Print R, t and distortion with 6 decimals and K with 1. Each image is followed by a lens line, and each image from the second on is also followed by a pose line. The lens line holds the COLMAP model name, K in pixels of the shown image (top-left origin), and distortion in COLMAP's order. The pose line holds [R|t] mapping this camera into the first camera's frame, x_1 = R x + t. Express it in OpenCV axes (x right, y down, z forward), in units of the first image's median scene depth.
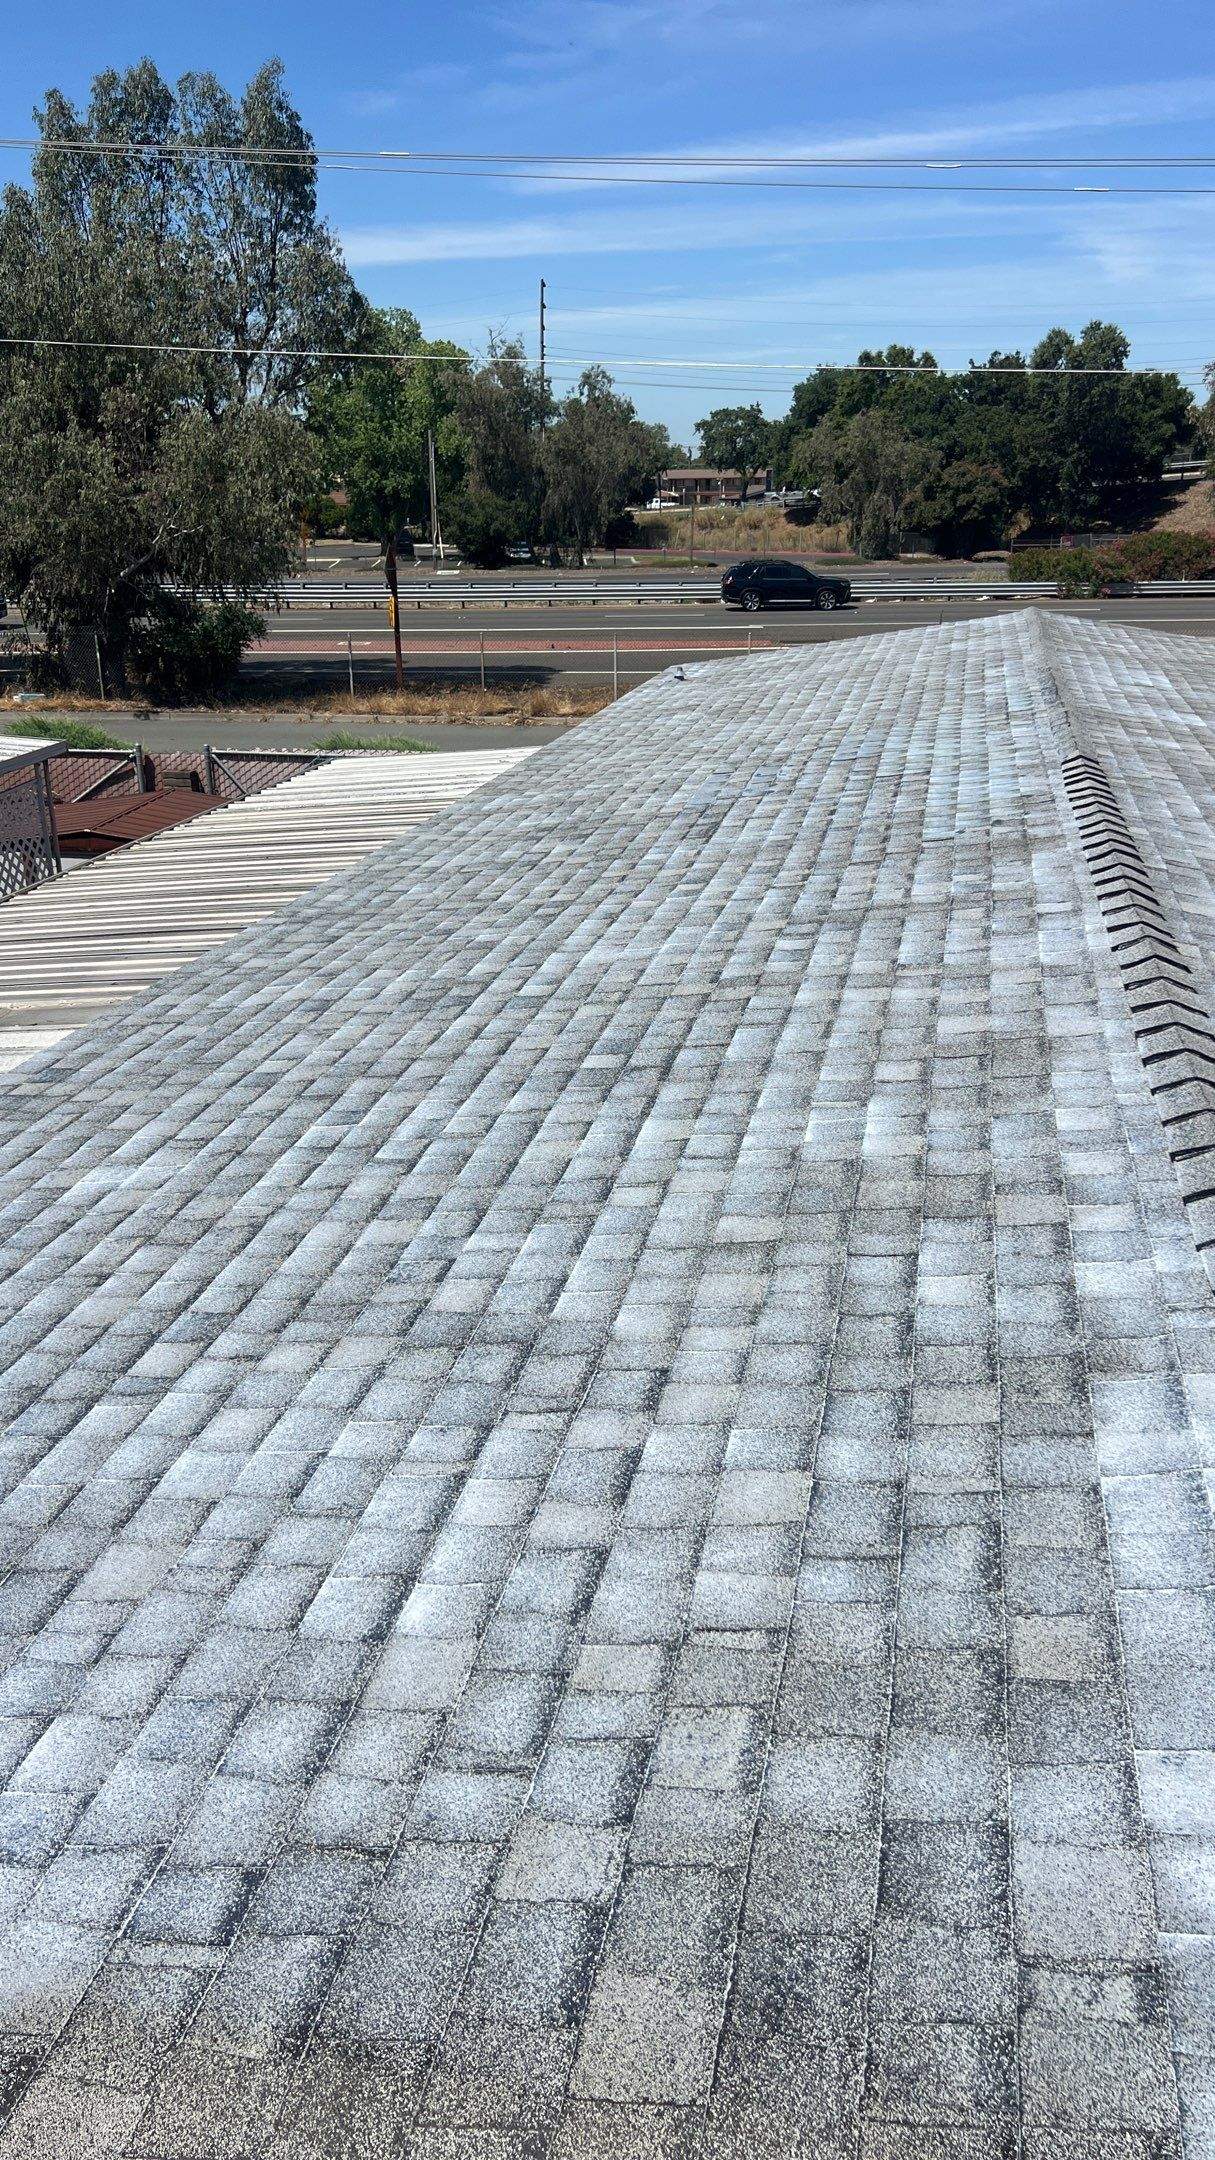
lens RADIAL K [[1639.7, 0, 607.5], [0, 1639.7, 1080.0], [0, 0, 1]] dist [0.059475, -0.068122]
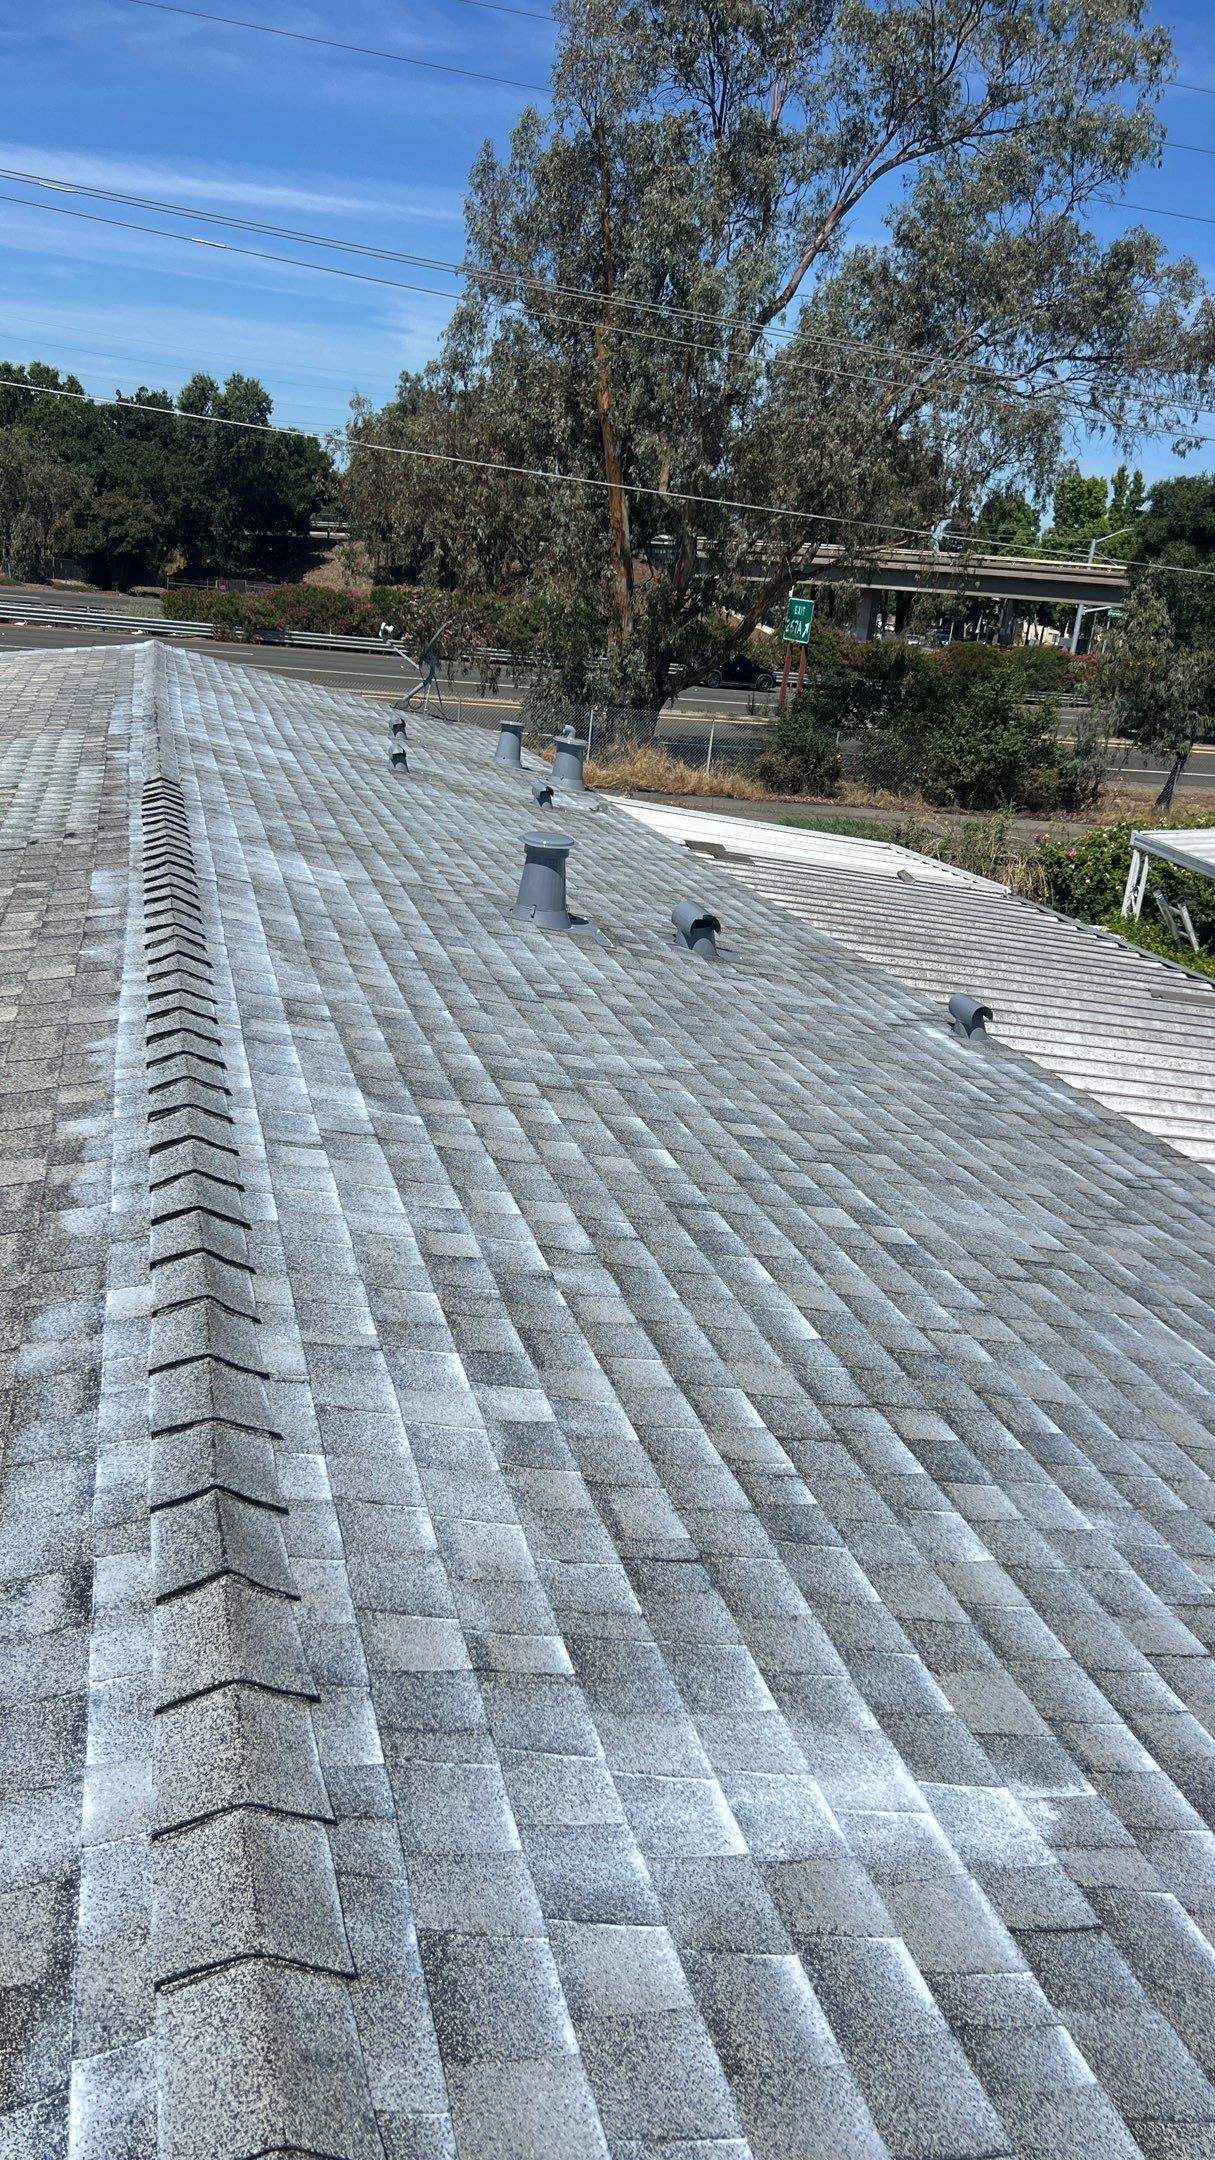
lens RADIAL K [[1653.3, 0, 607.5], [0, 1653.3, 1080.0], [0, 0, 1]] dist [0.101602, -0.184071]
pose [[0.886756, -0.036312, 0.460809, 0.037779], [0.048017, 0.998753, -0.013699, 0.018959], [-0.459736, 0.034275, 0.887394, -0.049614]]
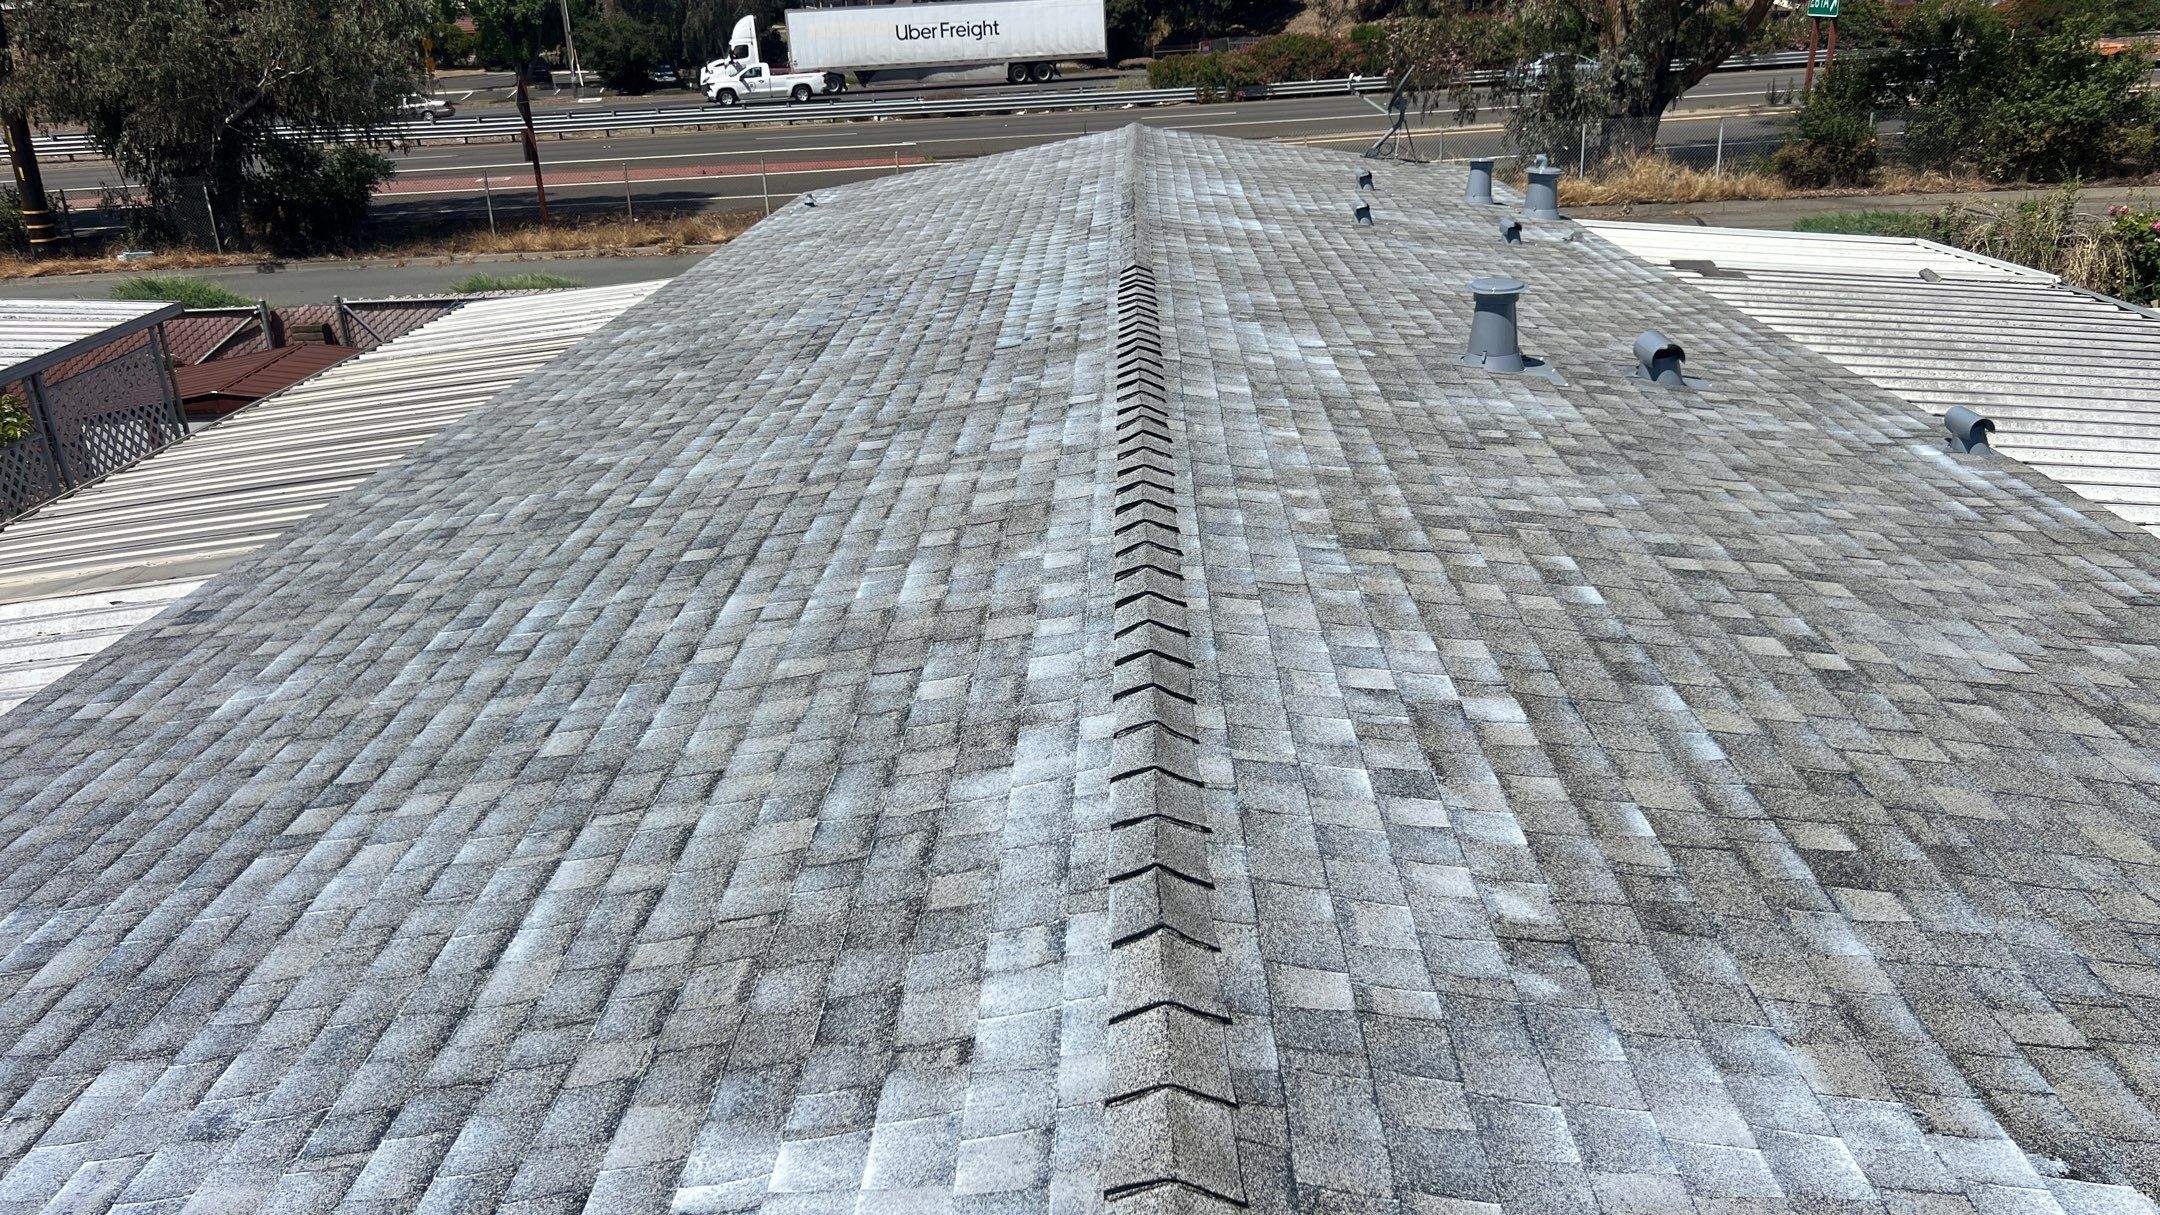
lens RADIAL K [[1653.3, 0, 1083.9], [0, 1653.3, 598.1], [0, 0, 1]] dist [0.101602, -0.184071]
pose [[0.982795, -0.092433, 0.159909, 0.038821], [0.092383, 0.995693, 0.007768, 0.018555], [-0.159938, 0.007138, 0.987101, -0.112245]]
